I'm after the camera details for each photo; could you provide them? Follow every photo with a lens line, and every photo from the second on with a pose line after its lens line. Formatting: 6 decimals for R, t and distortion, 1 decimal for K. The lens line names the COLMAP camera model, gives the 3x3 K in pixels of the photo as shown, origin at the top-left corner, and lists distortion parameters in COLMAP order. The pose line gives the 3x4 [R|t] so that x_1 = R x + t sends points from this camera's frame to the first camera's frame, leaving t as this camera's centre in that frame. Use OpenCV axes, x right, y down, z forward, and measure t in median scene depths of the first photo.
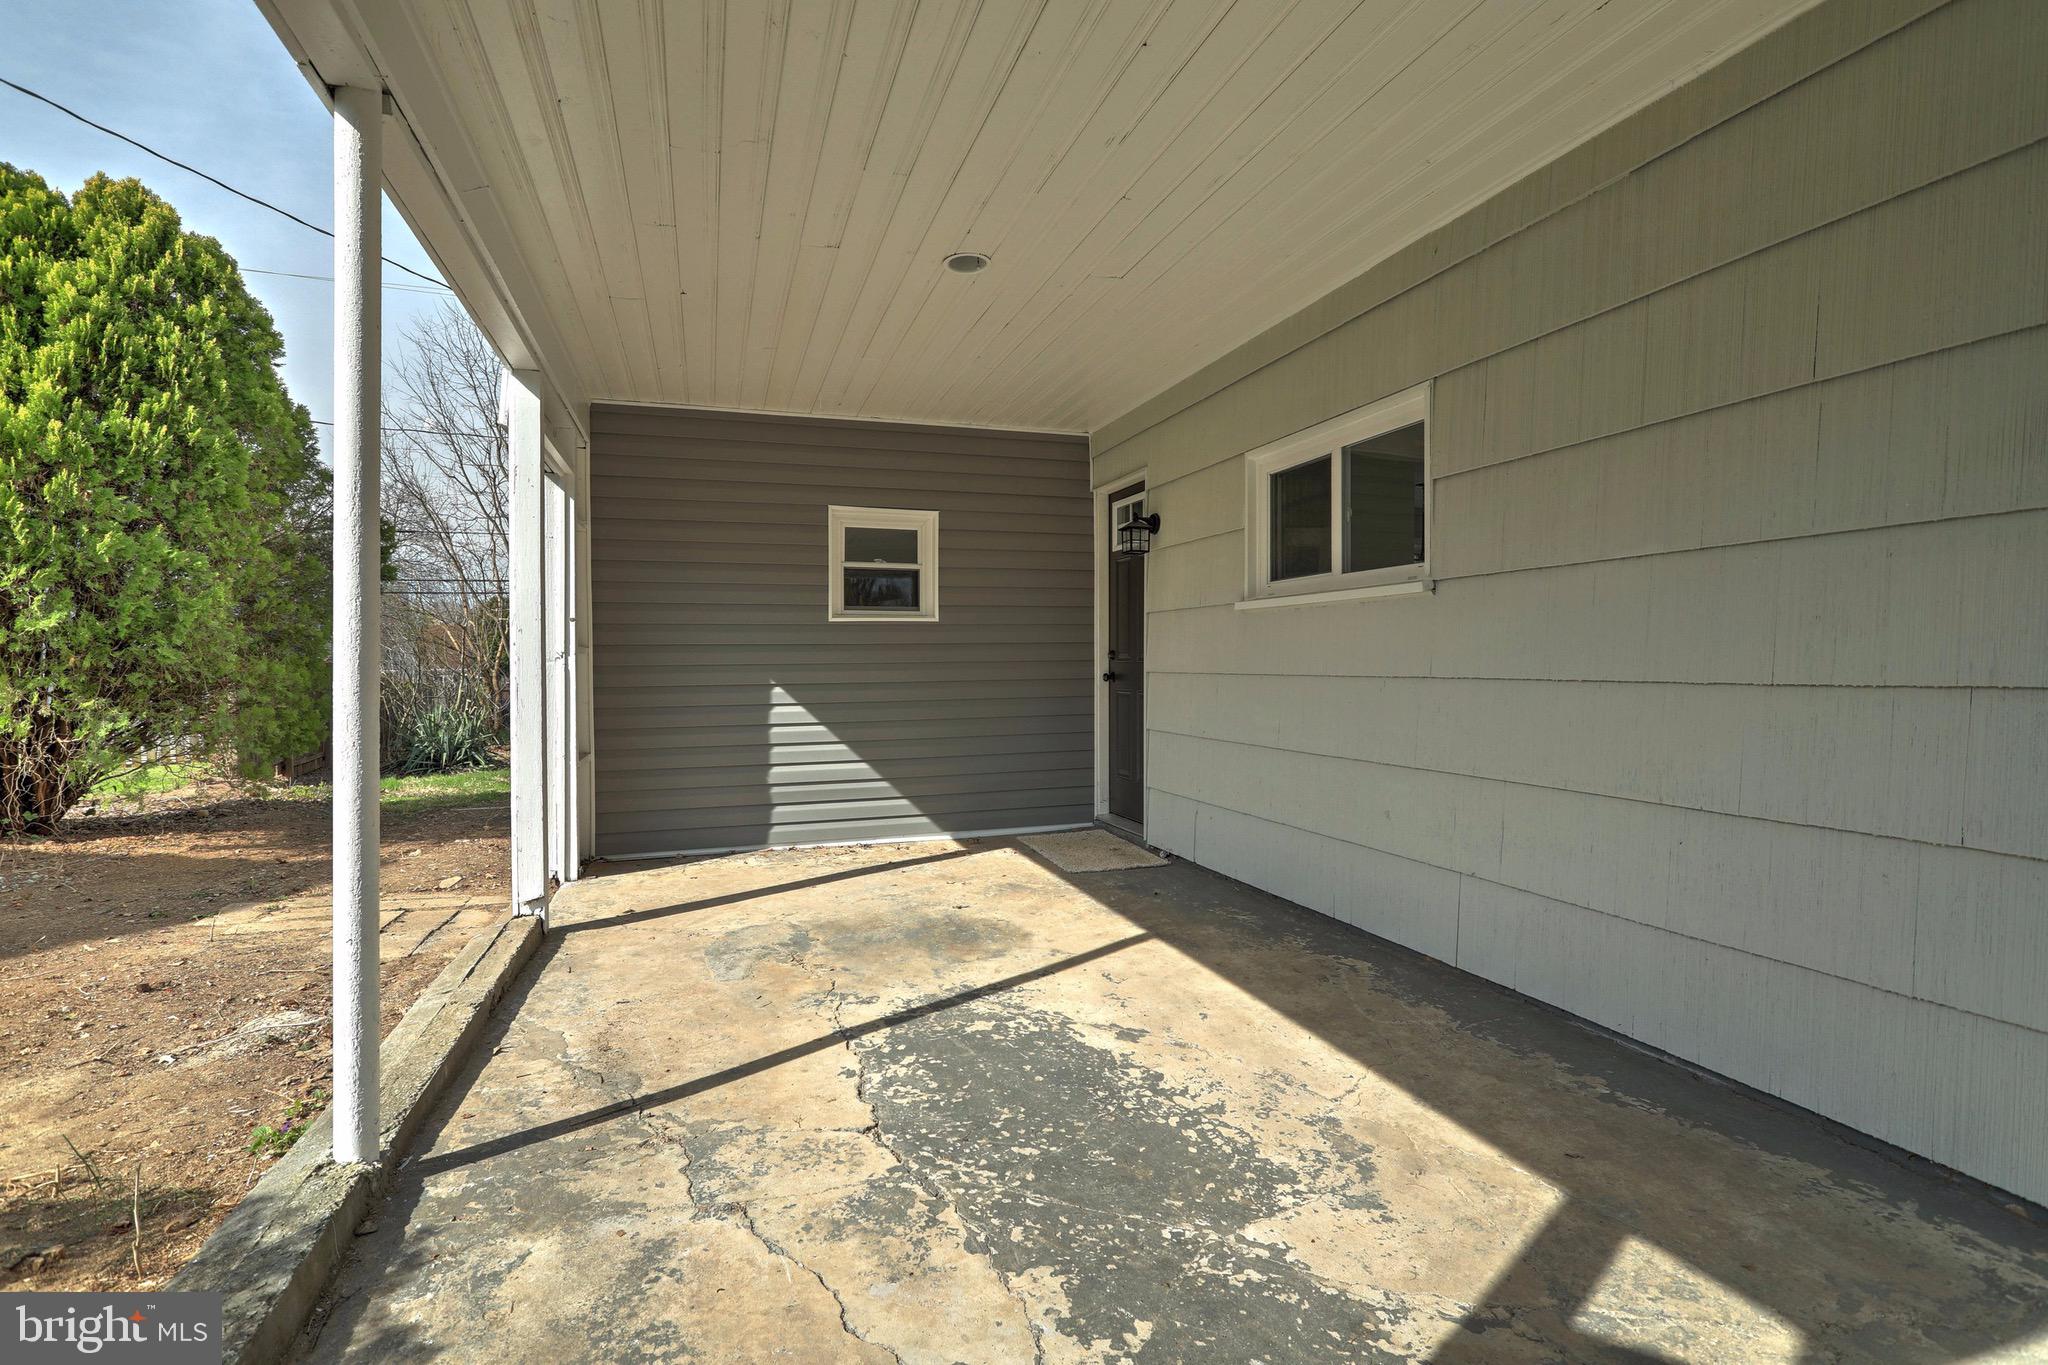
lens RADIAL K [[1024.2, 0, 1018.5], [0, 1024.2, 667.6], [0, 0, 1]] dist [0.000663, 0.000123]
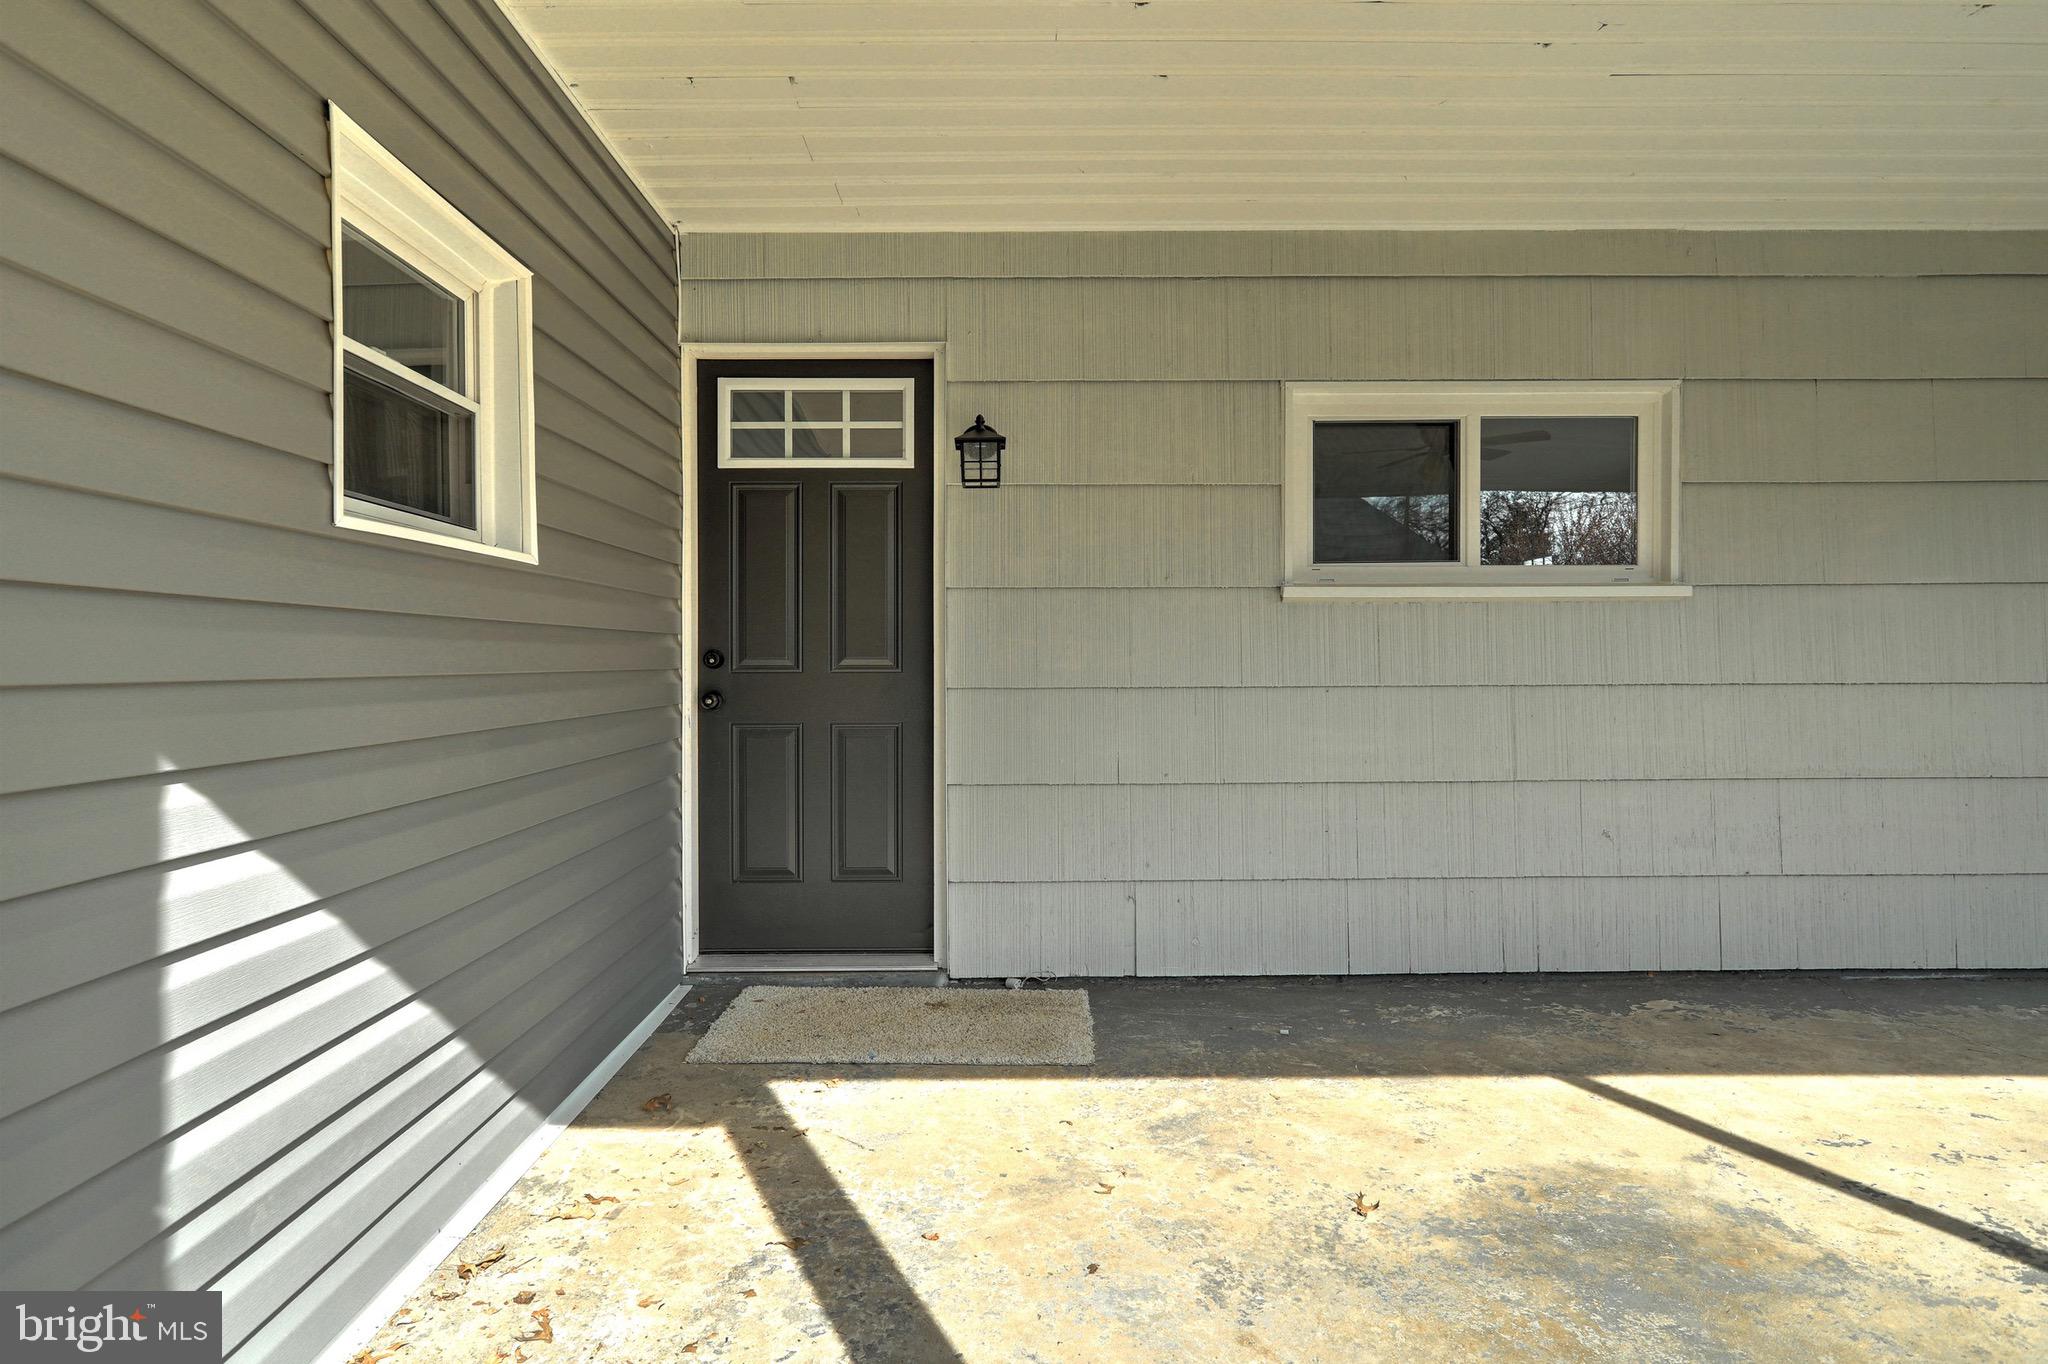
lens RADIAL K [[981.1, 0, 1047.5], [0, 981.1, 676.3], [0, 0, 1]] dist [0.001559, 0.000525]
pose [[0.291634, -0.005899, 0.956512, -0.603809], [0.008091, 0.999960, 0.003700, -0.006173], [-0.956496, 0.006660, 0.291670, 1.176828]]
